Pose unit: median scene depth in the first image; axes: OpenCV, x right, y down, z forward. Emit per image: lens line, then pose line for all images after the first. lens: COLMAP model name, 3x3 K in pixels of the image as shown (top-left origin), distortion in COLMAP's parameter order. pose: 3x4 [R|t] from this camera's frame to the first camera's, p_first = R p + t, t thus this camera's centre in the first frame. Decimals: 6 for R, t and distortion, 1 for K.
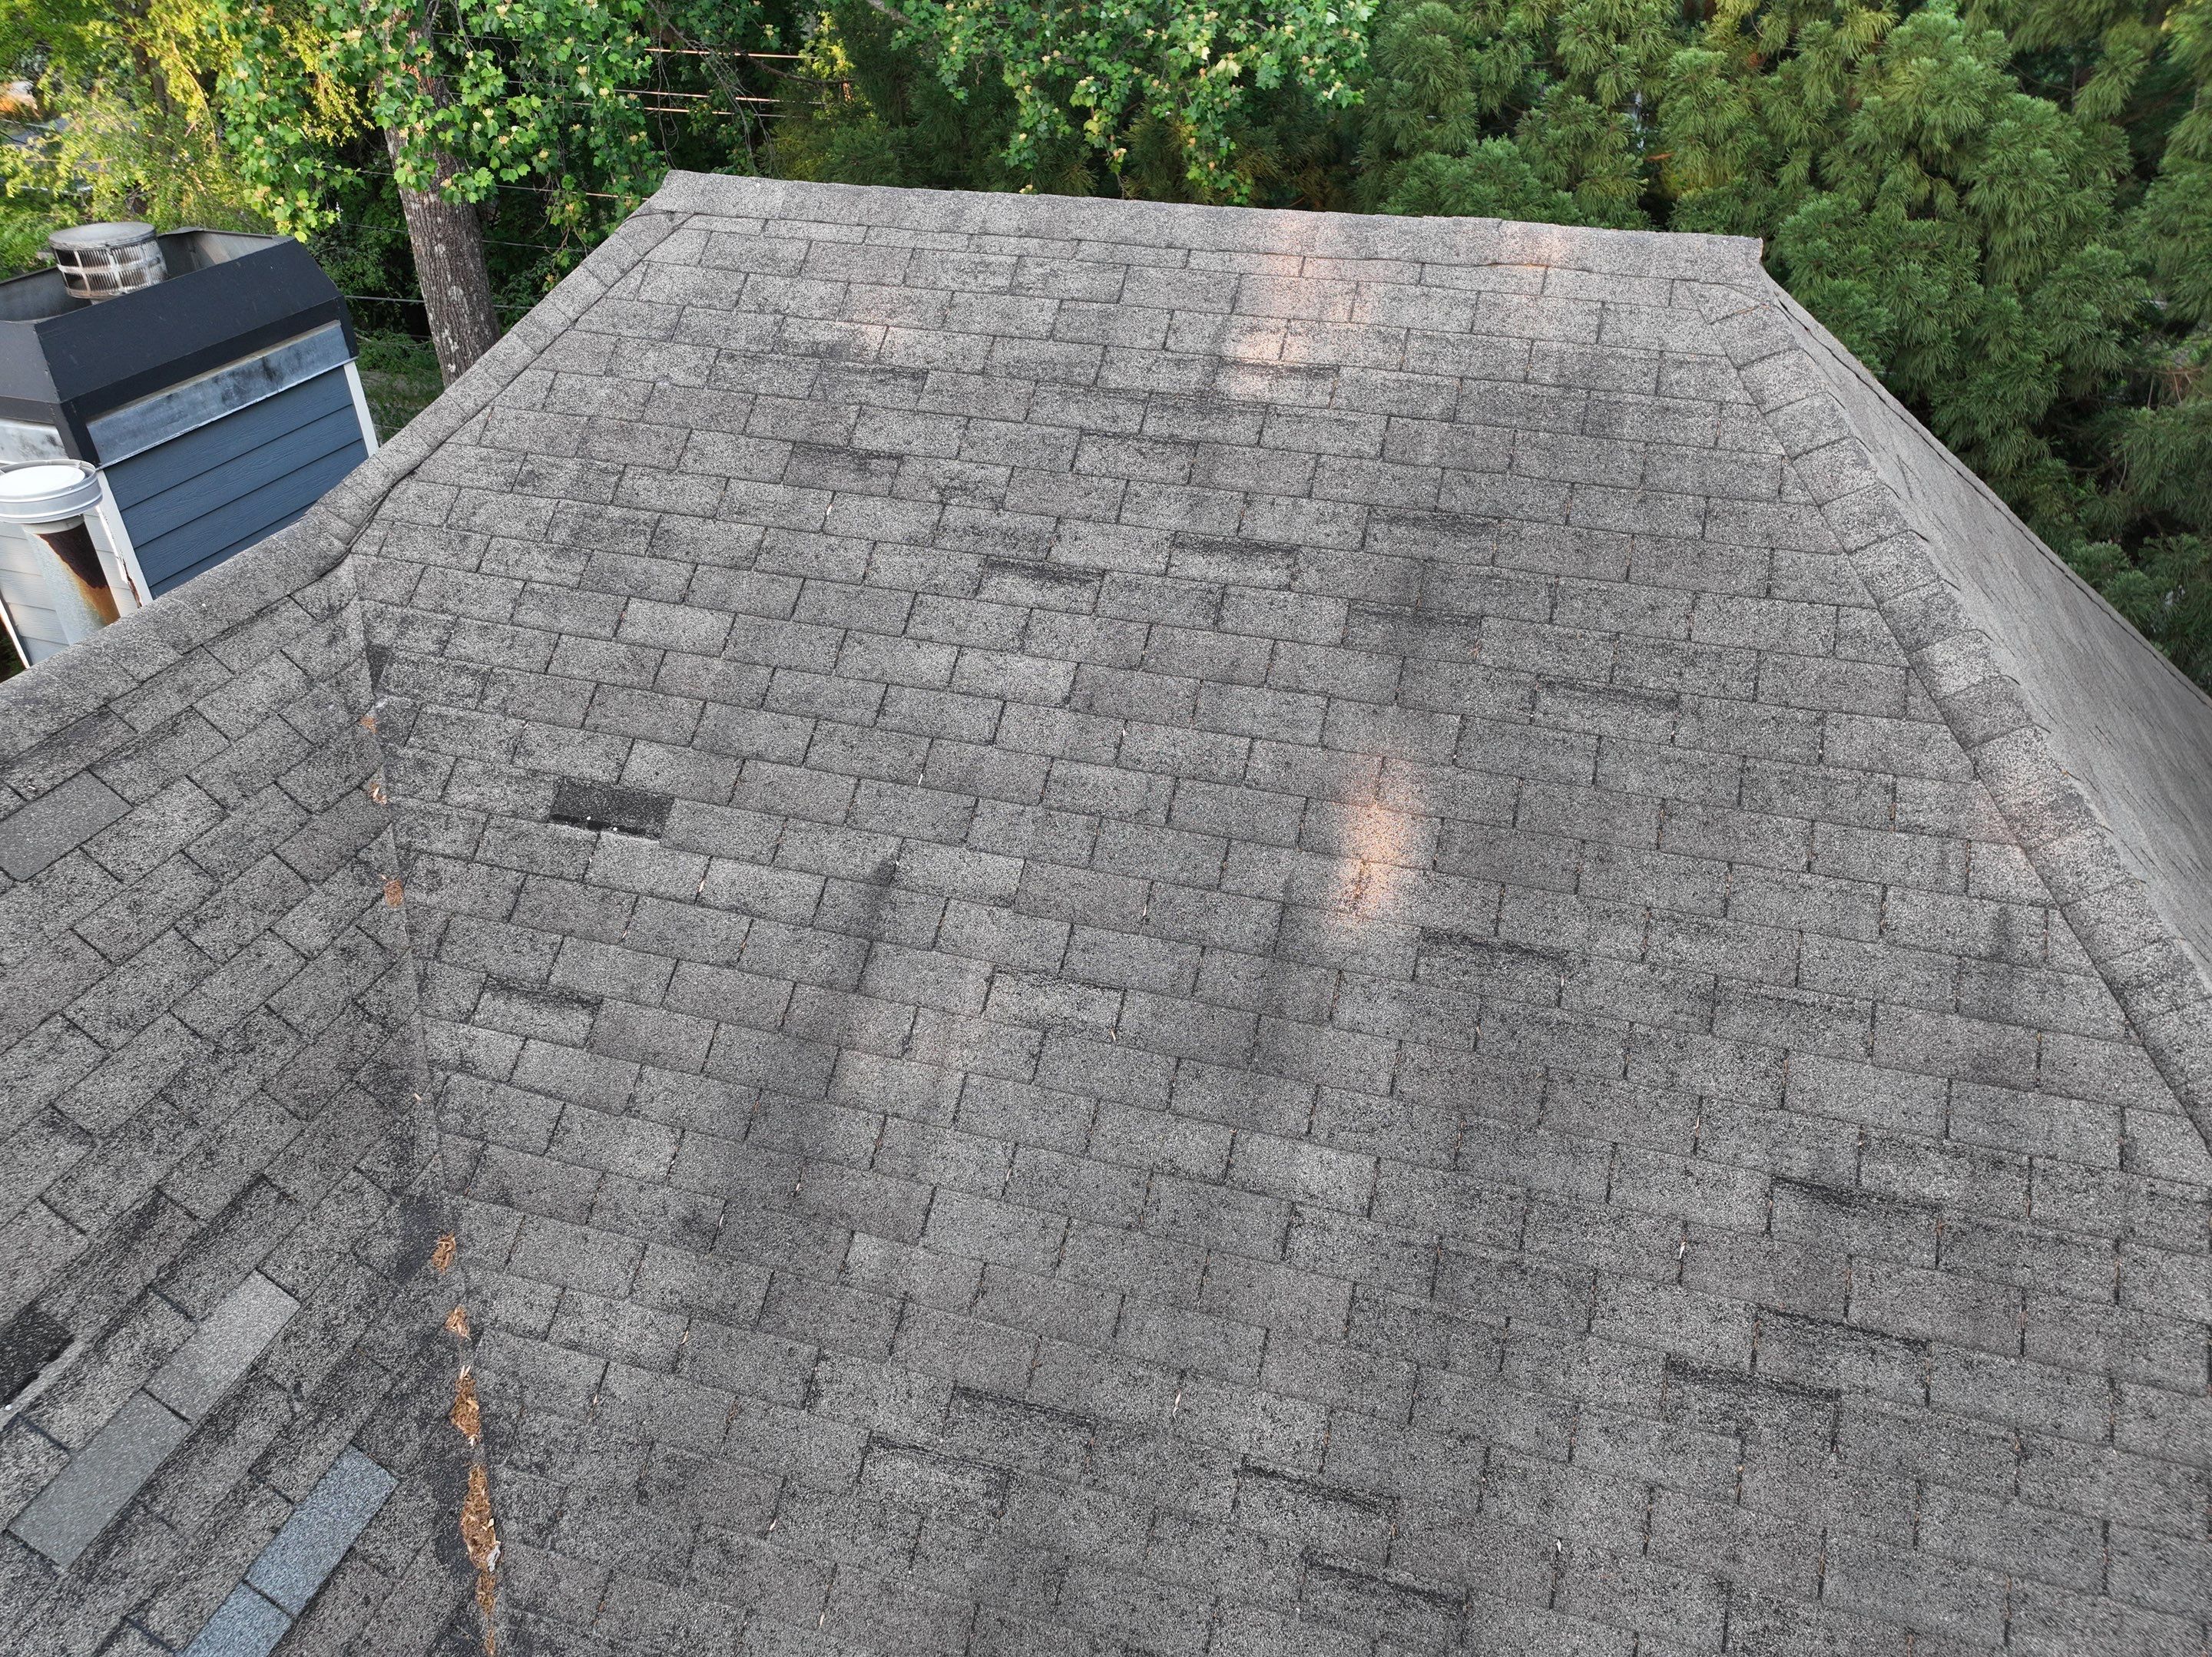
lens RADIAL K [[1620.9, 0, 1121.0], [0, 1620.9, 827.0], [0, 0, 1]] dist [-0.011555, 0.042182]
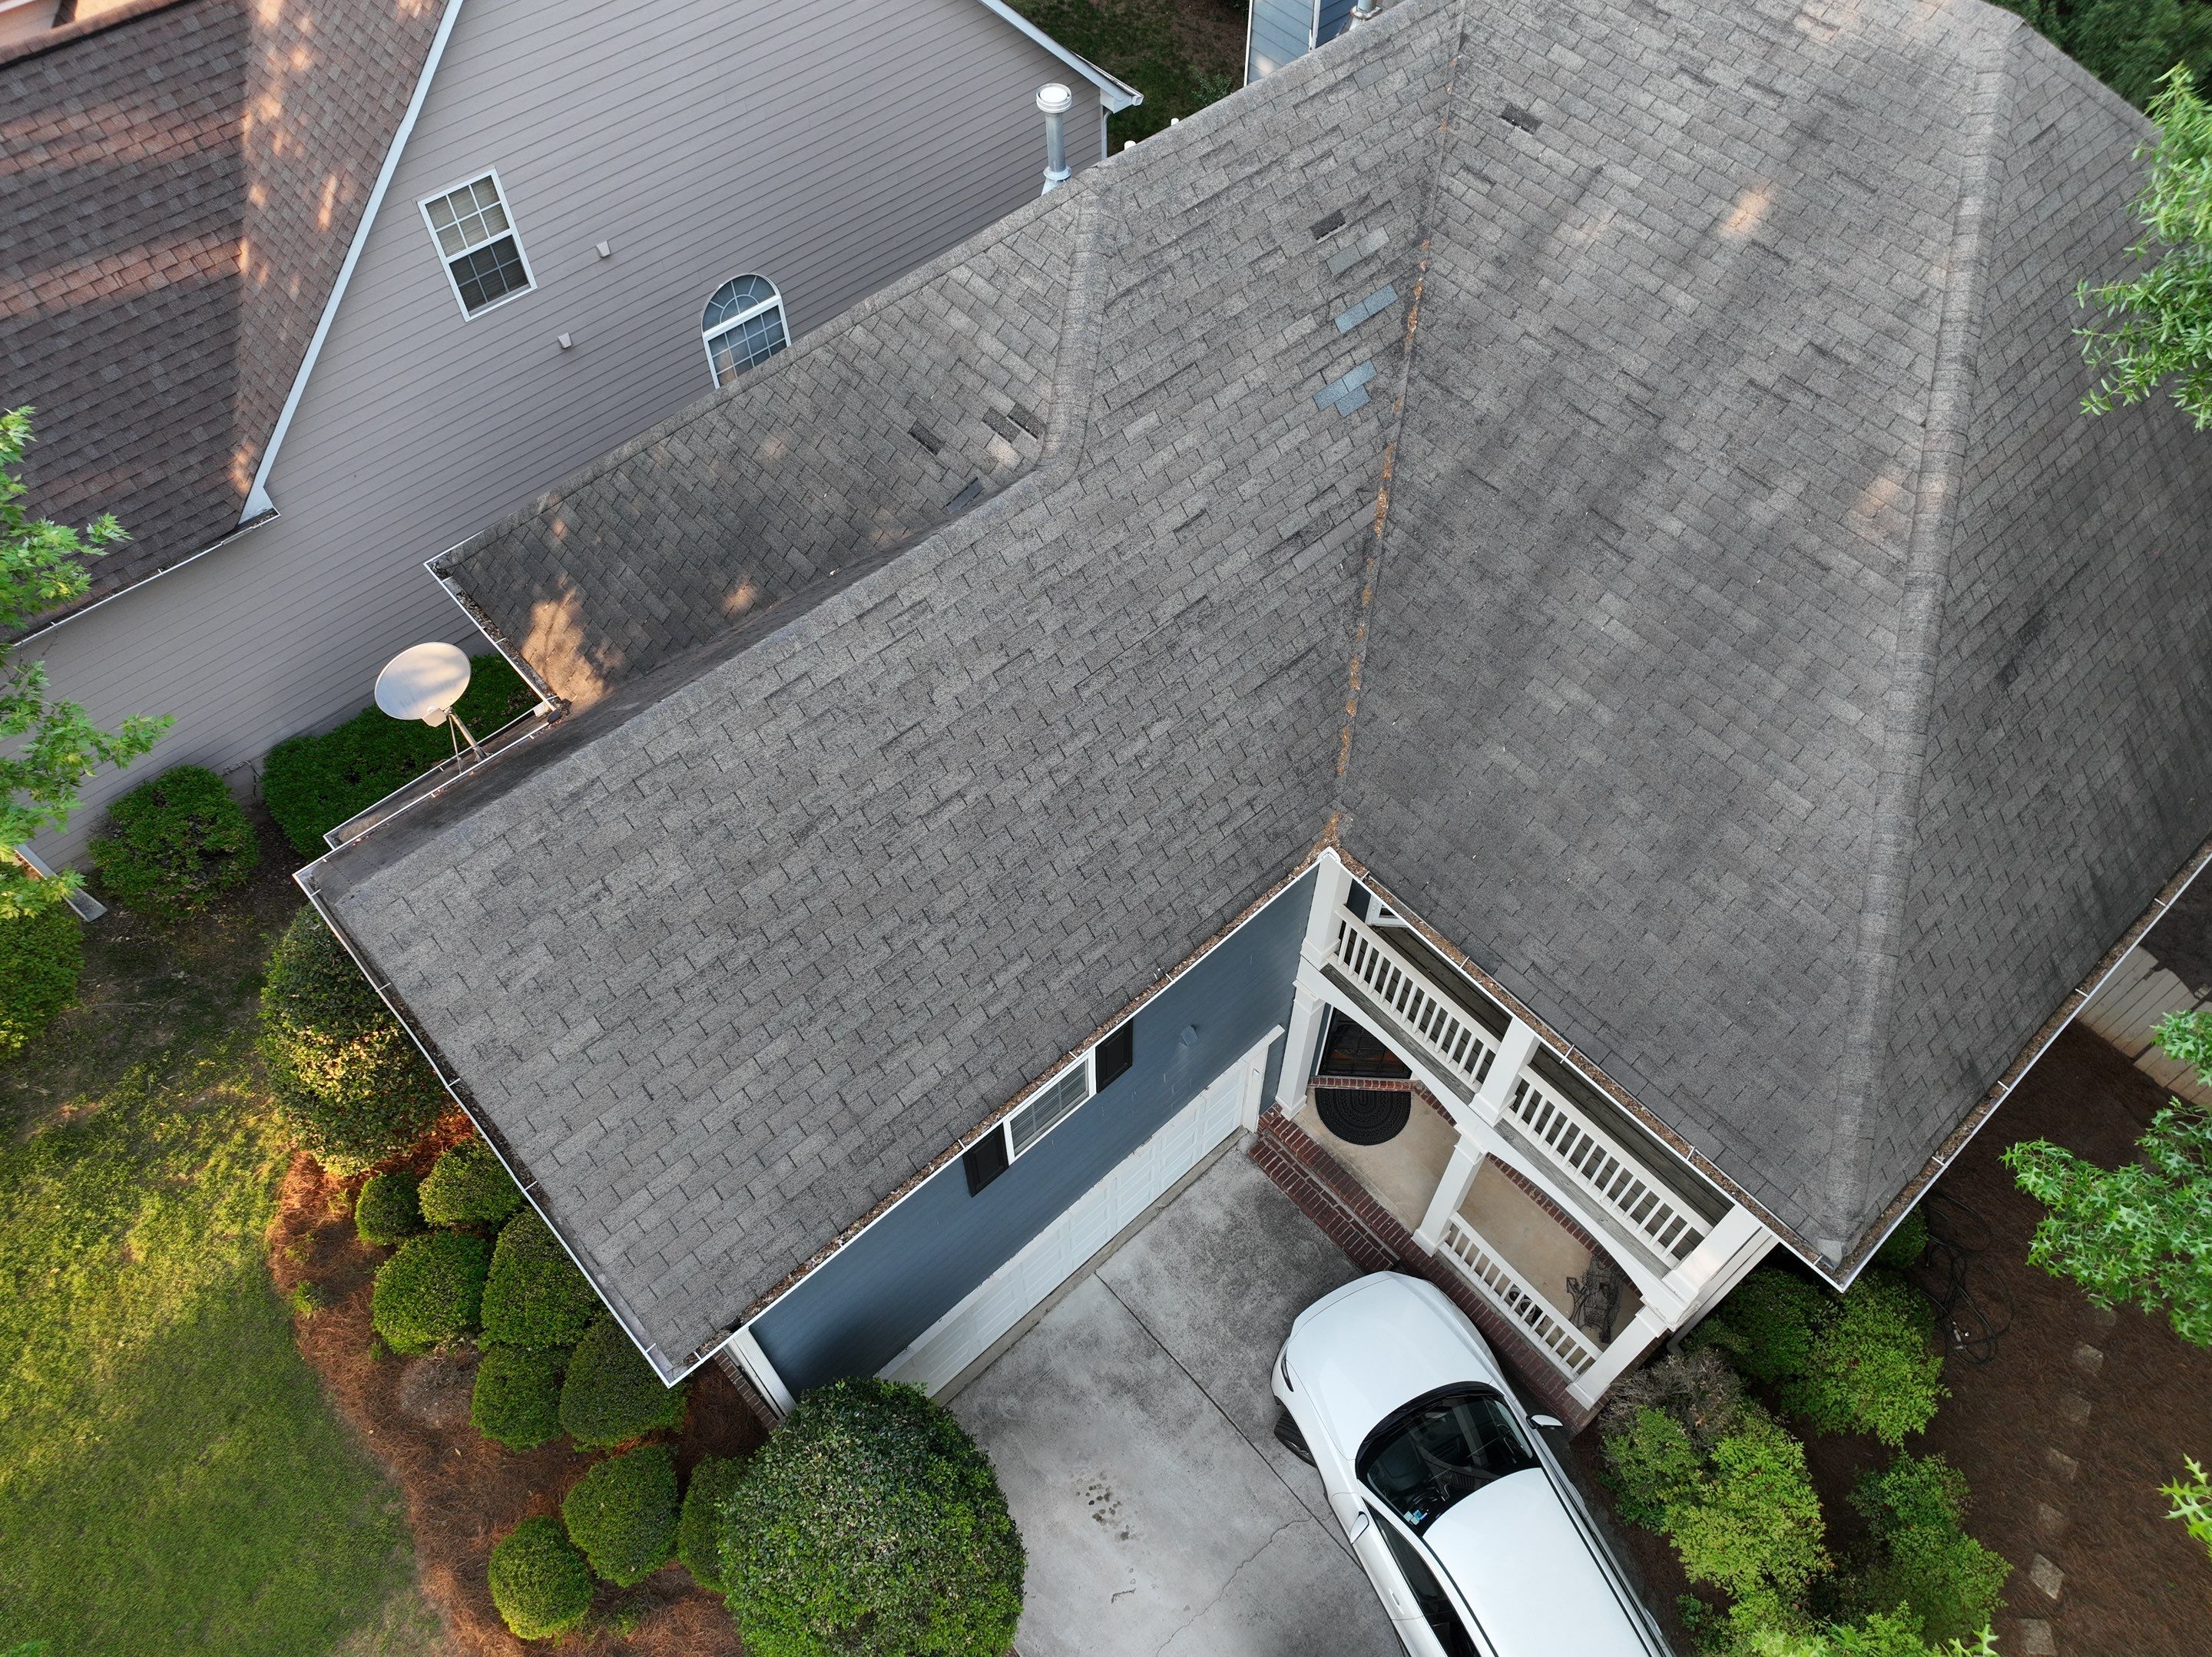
lens RADIAL K [[1620.9, 0, 1121.0], [0, 1620.9, 827.0], [0, 0, 1]] dist [-0.011555, 0.042182]
pose [[0.855644, 0.430683, -0.287028, 0.504624], [-0.291416, 0.859211, 0.420515, 0.073401], [0.427727, -0.276167, 0.860687, -2.399518]]
